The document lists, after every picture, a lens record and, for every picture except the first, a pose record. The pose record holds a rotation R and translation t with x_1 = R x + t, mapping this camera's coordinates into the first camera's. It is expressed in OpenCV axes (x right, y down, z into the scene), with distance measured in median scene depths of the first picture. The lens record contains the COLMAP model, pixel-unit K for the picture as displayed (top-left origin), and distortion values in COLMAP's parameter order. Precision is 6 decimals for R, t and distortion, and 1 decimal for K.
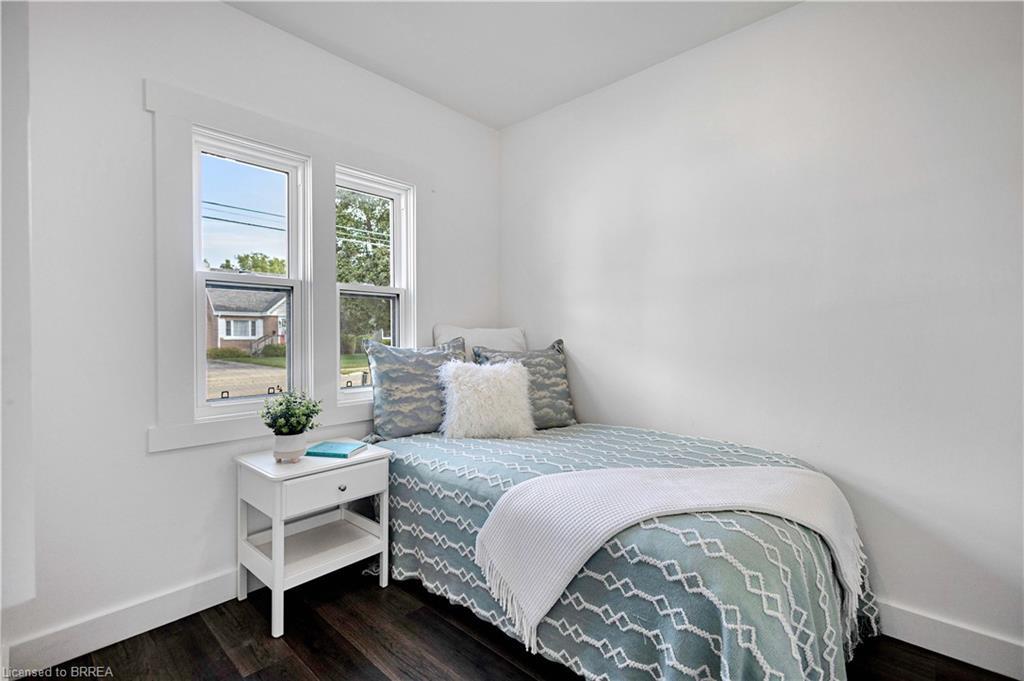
lens RADIAL K [[470.0, 0, 510.9], [0, 470.0, 337.9], [0, 0, 1]] dist [0.017218, -0.004741]
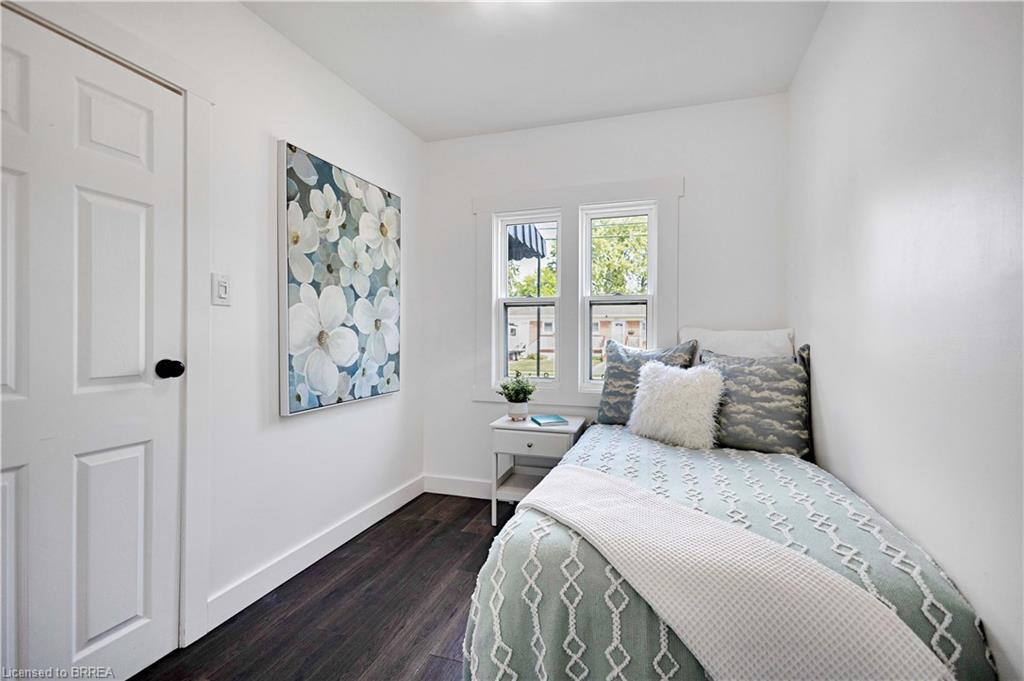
lens RADIAL K [[470.0, 0, 510.9], [0, 470.0, 337.9], [0, 0, 1]] dist [0.017218, -0.004741]
pose [[0.418890, 0.007492, -0.908006, 0.669834], [-0.008564, 0.999954, 0.004300, -0.007145], [0.907997, 0.005975, 0.418935, 0.265142]]
